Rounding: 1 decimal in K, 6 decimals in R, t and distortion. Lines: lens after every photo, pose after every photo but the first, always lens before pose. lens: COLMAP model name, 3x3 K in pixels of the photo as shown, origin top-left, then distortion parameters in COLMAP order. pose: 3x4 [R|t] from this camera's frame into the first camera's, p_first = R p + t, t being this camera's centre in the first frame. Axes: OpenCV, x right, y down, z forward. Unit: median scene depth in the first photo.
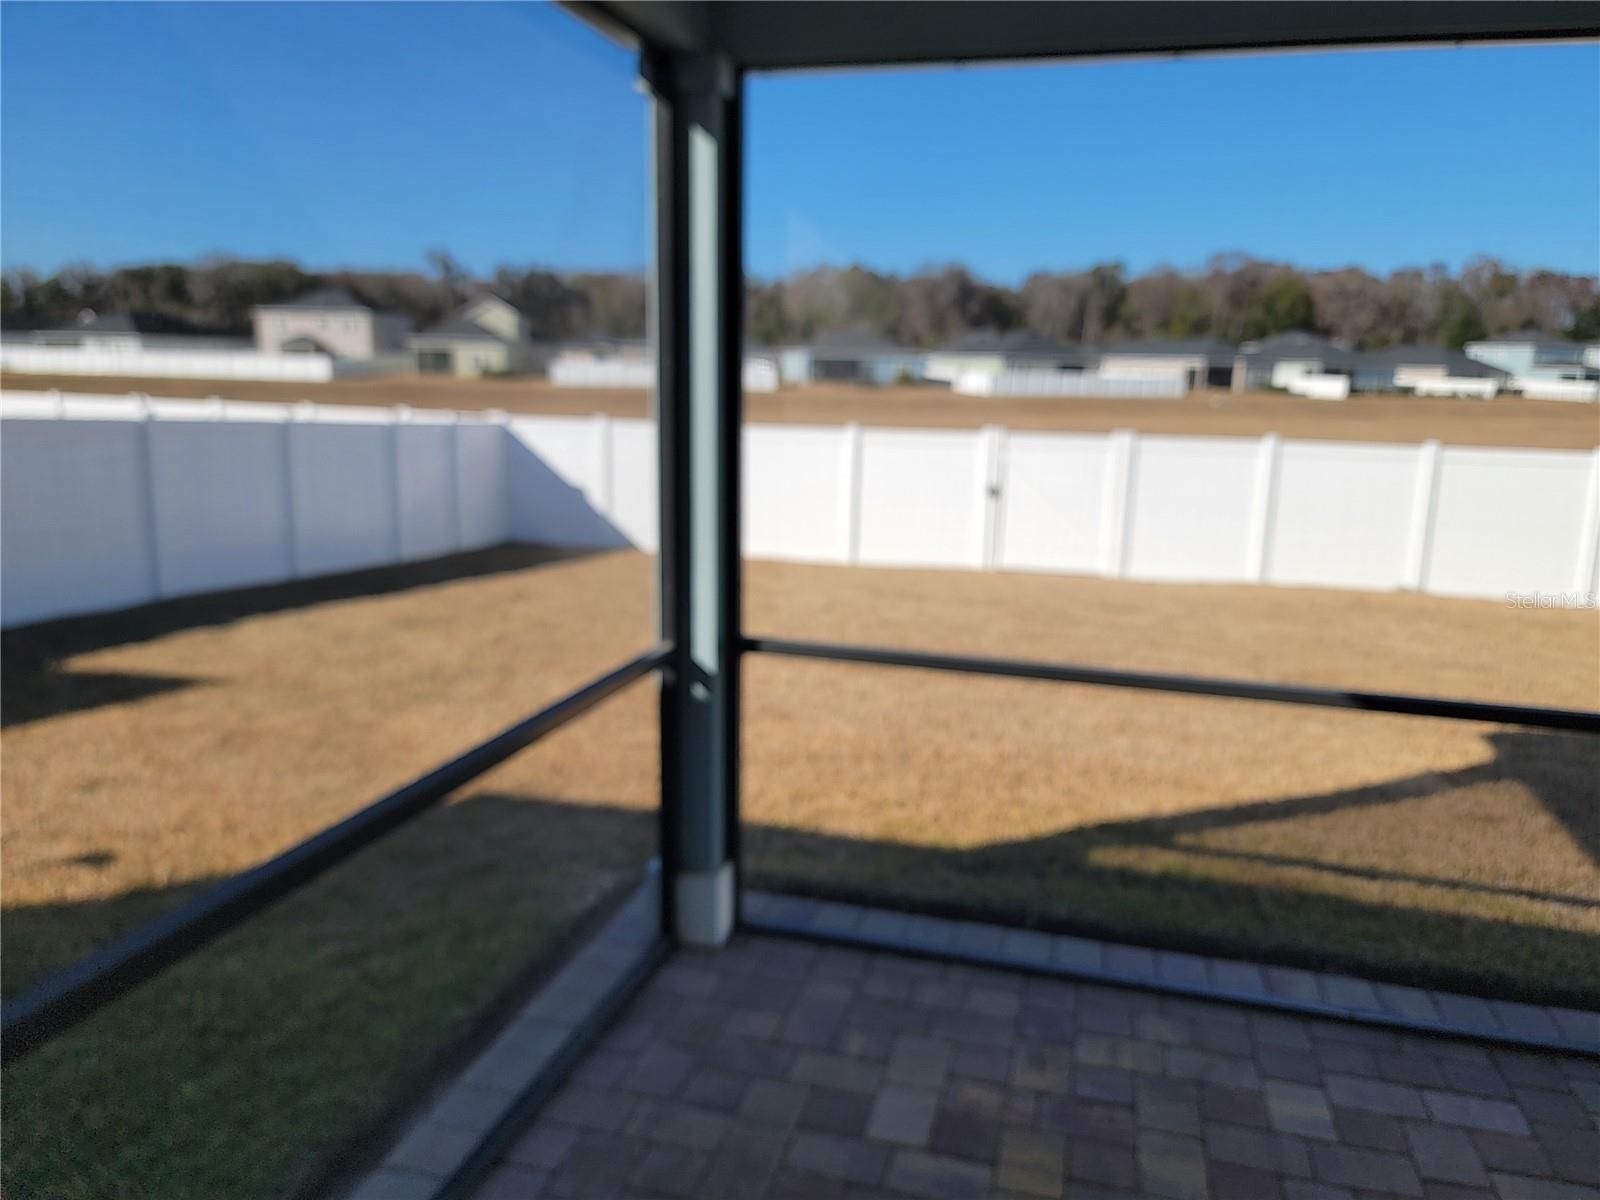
lens RADIAL K [[1138.3, 0, 807.6], [0, 1138.3, 618.2], [0, 0, 1]] dist [-0.002476, 0.000389]
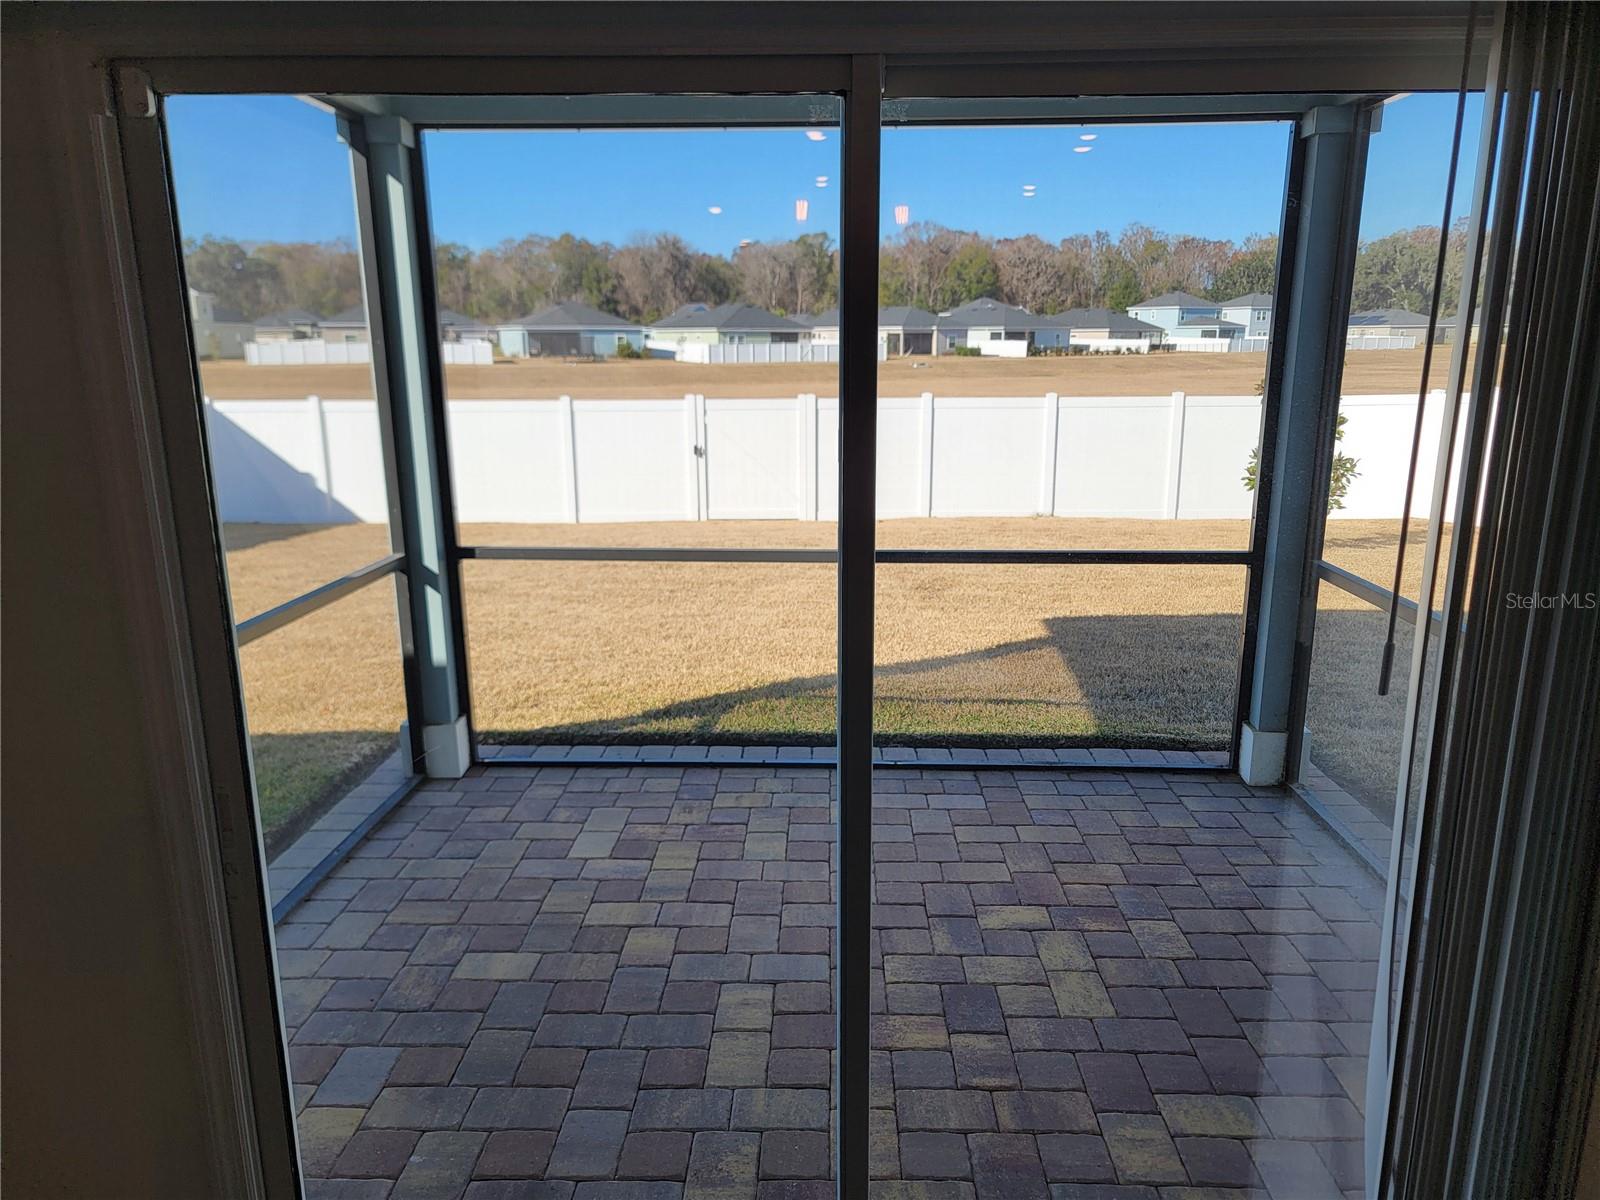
lens RADIAL K [[1105.2, 0, 804.6], [0, 1105.2, 615.5], [0, 0, 1]] dist [0.072986, -0.081196]
pose [[0.971757, -0.078392, 0.222583, 0.033047], [0.072299, 0.996754, 0.035403, 0.065912], [-0.224636, -0.018310, 0.974271, -0.311864]]
